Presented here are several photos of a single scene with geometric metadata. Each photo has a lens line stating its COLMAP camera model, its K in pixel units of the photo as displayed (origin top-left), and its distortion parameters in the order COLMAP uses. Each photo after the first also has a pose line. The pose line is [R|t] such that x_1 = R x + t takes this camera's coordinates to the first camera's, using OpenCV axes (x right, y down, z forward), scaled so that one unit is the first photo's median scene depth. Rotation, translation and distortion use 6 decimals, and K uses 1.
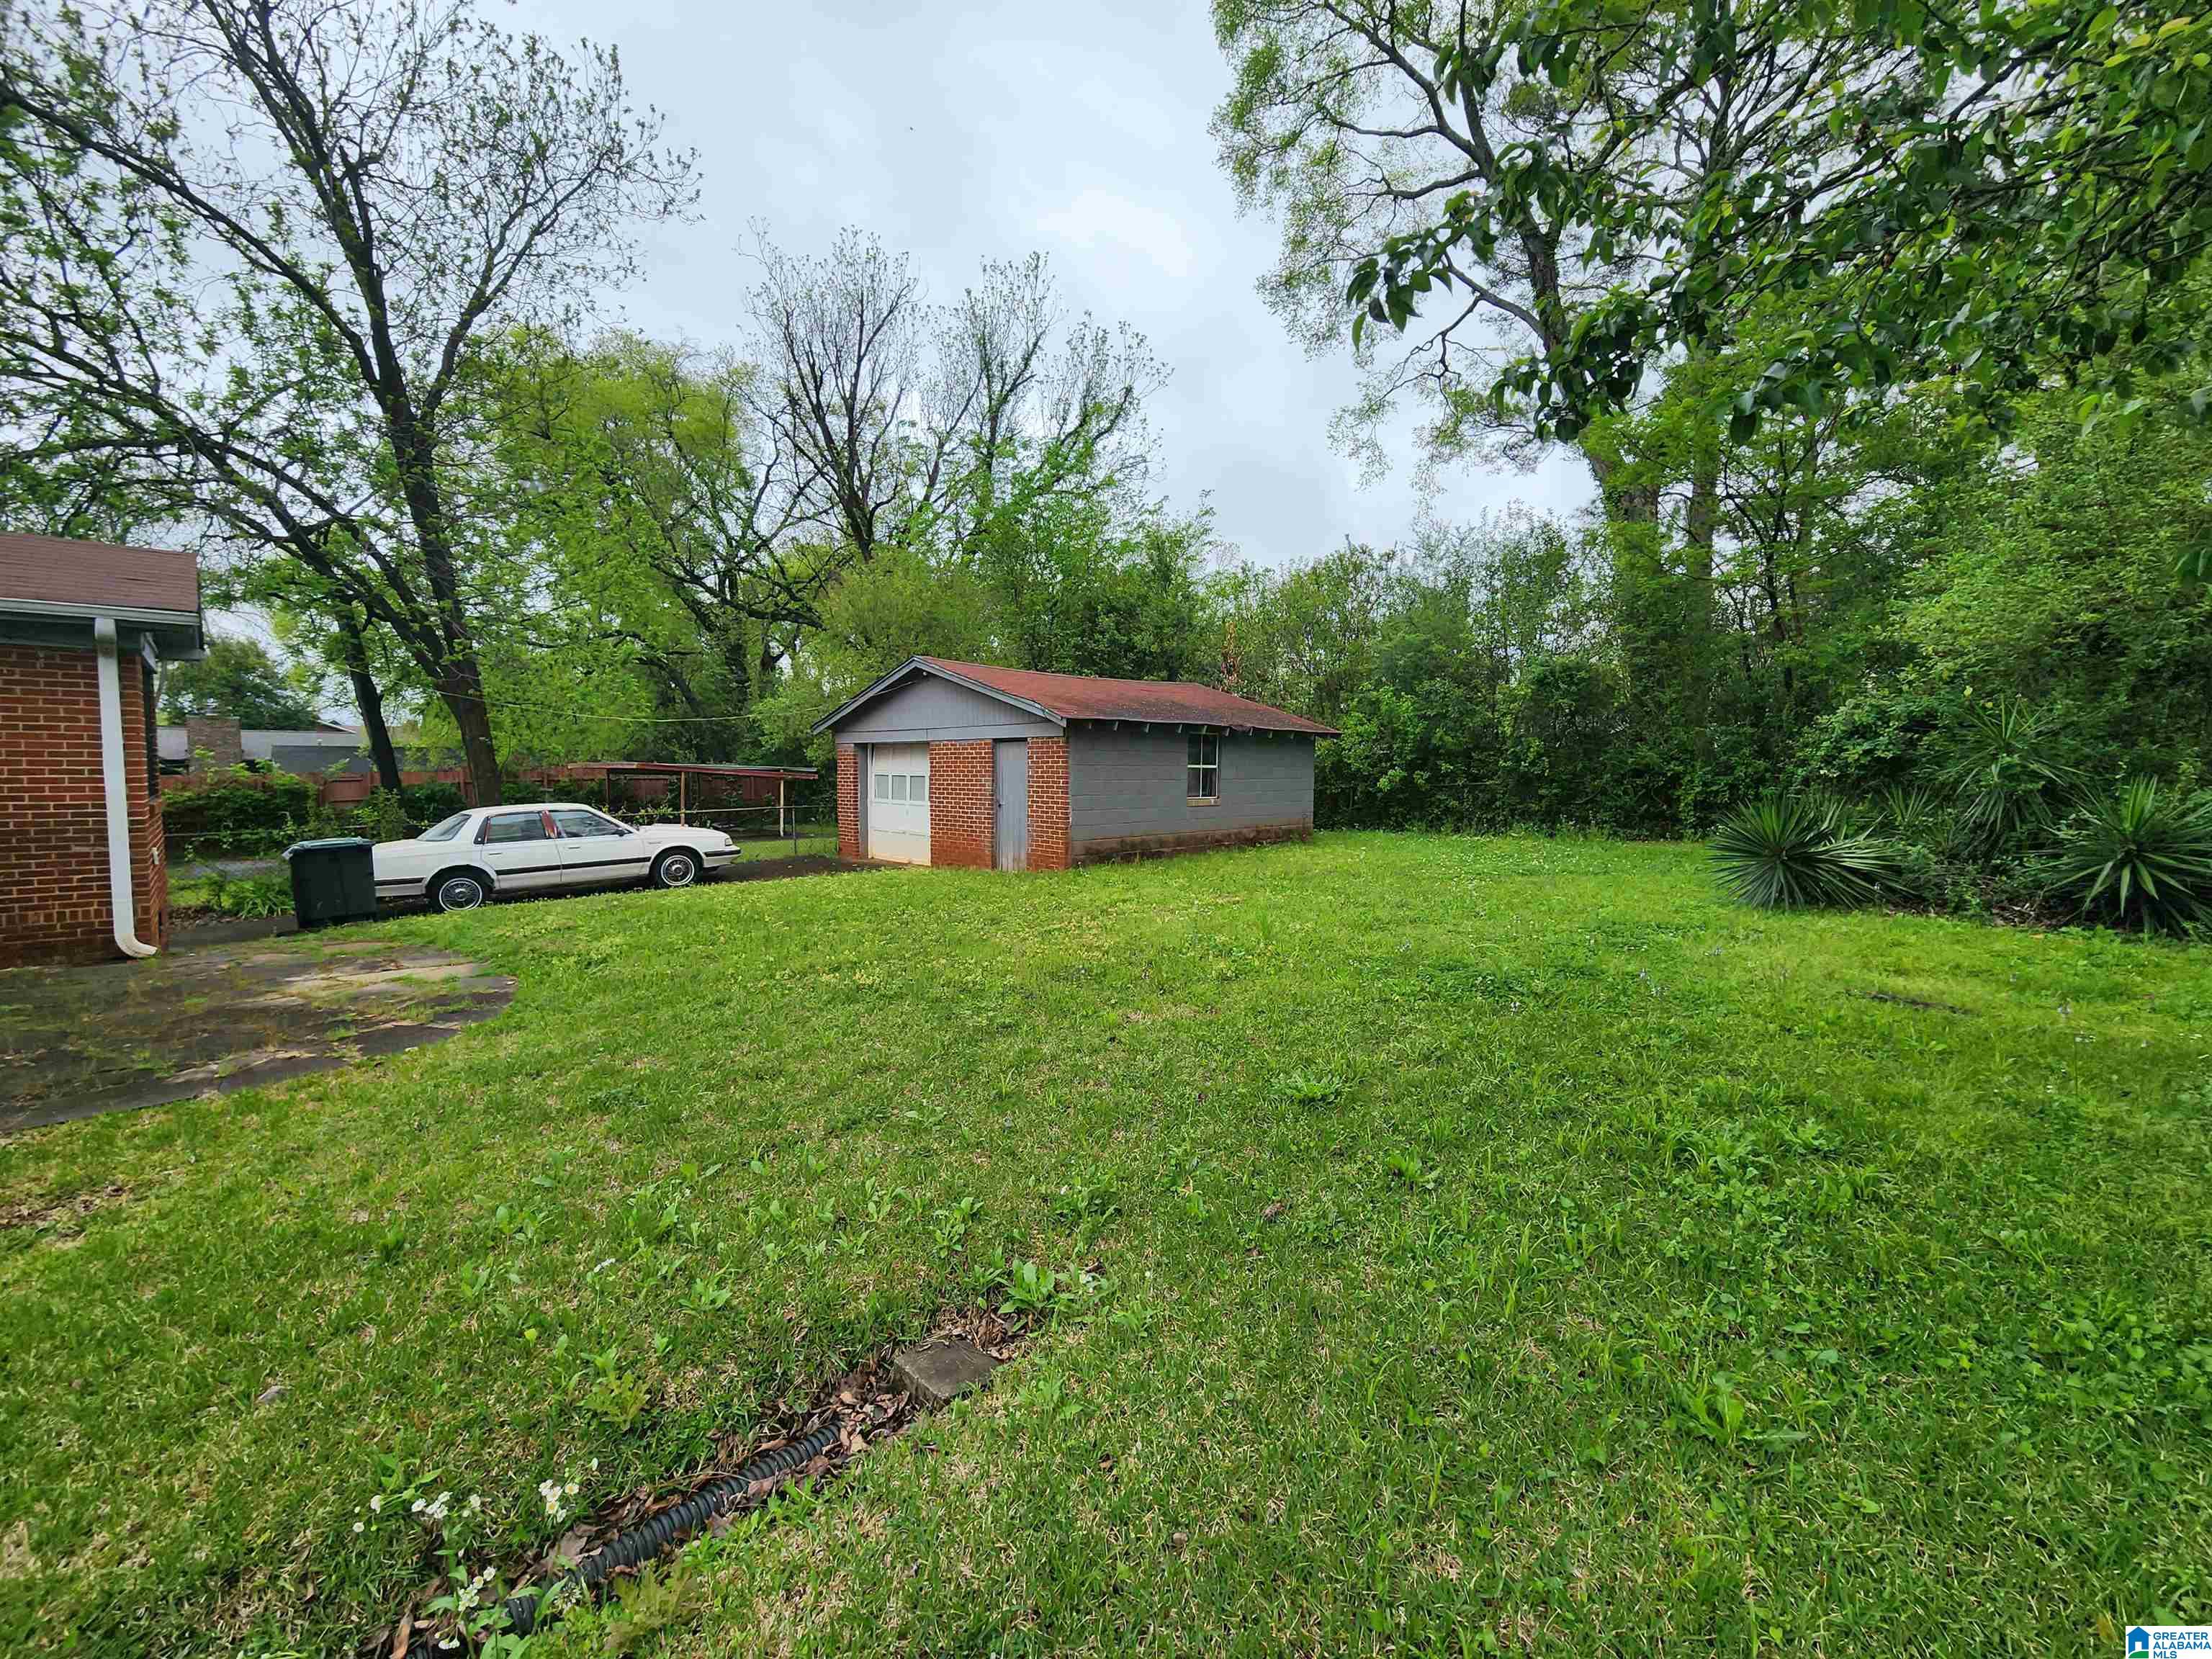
lens RADIAL K [[889.4, 0, 1103.2], [0, 889.4, 829.2], [0, 0, 1]] dist [0.000163, -0.000001]
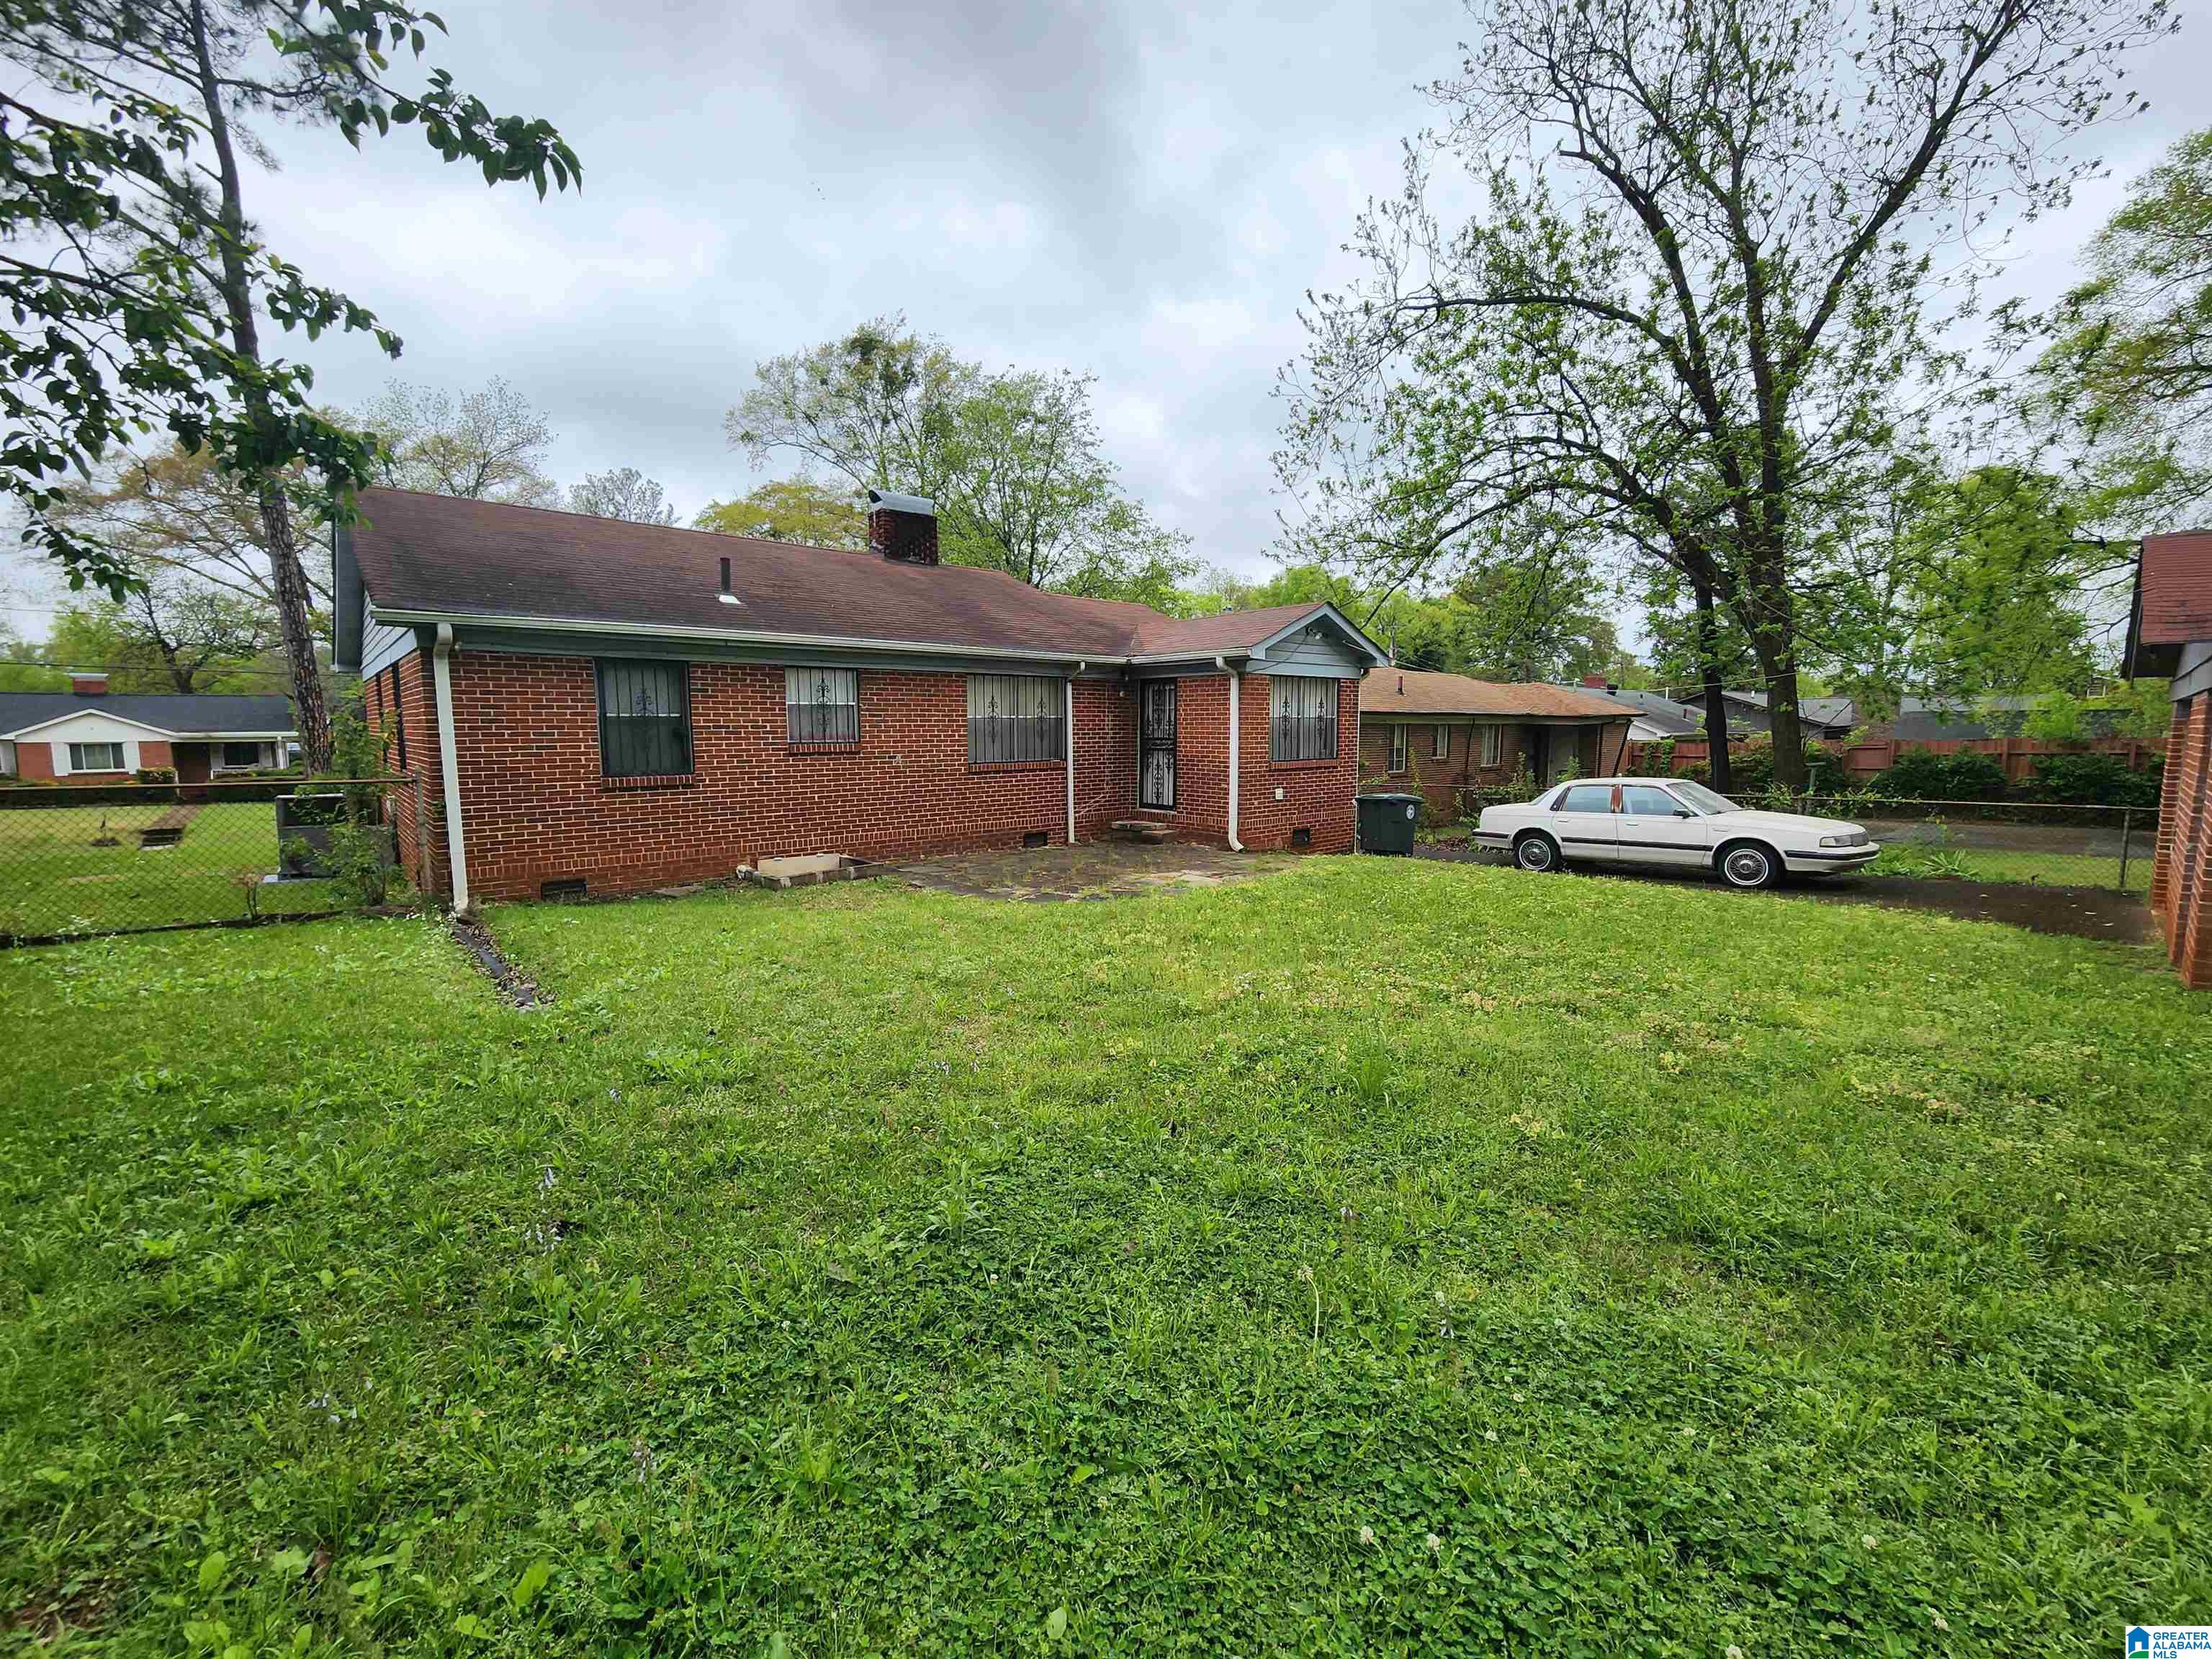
lens RADIAL K [[889.4, 0, 1103.2], [0, 889.4, 829.2], [0, 0, 1]] dist [0.000163, -0.000001]
pose [[-0.242913, 0.097908, -0.965094, 0.394246], [-0.047080, 0.992531, 0.112542, -0.048039], [0.968905, 0.072774, -0.236489, 0.700113]]
